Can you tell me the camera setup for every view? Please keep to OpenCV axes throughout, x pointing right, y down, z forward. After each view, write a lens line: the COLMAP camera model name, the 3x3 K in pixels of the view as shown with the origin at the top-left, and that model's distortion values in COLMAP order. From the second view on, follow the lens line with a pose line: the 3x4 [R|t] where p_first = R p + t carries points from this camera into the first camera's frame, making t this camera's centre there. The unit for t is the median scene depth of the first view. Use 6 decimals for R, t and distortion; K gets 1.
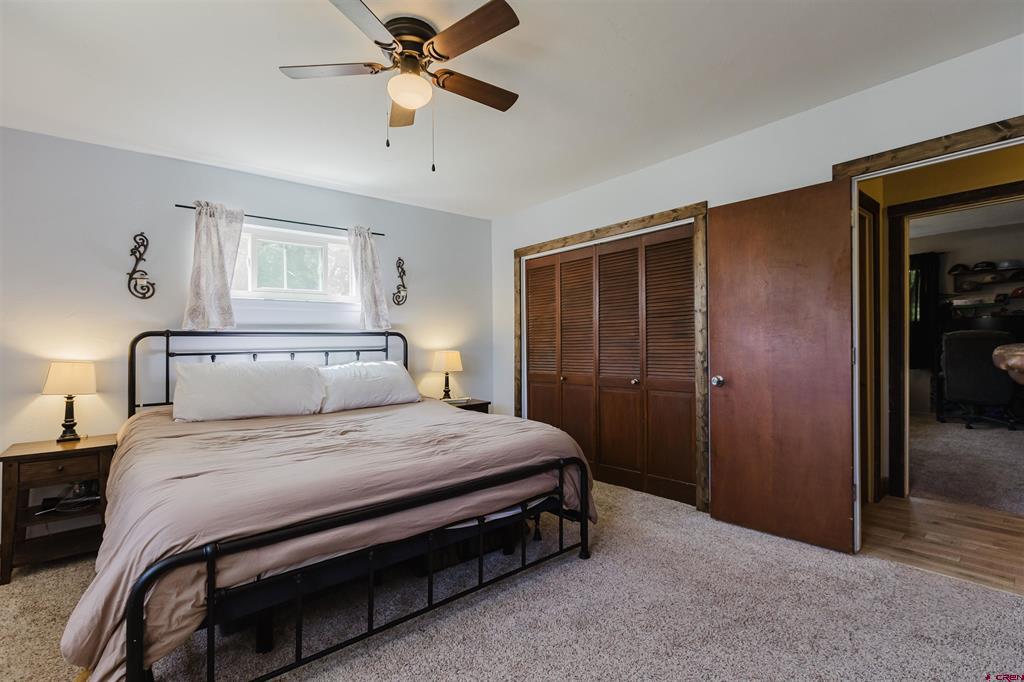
lens RADIAL K [[457.1, 0, 512.6], [0, 457.1, 346.6], [0, 0, 1]] dist [0.001503, -0.000682]
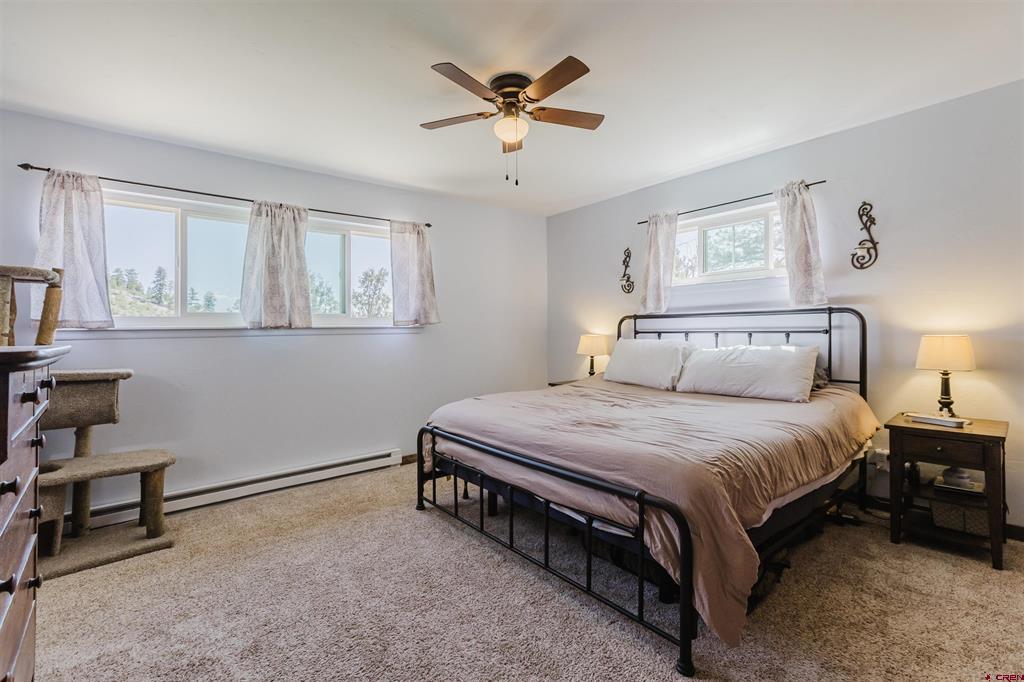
lens RADIAL K [[457.1, 0, 504.4], [0, 457.1, 315.0], [0, 0, 1]] dist [0.001503, -0.000682]
pose [[0.002921, -0.019672, -0.999802, 0.542639], [0.002779, 0.999803, -0.019664, -0.007663], [0.999992, -0.002721, 0.002975, 0.520256]]
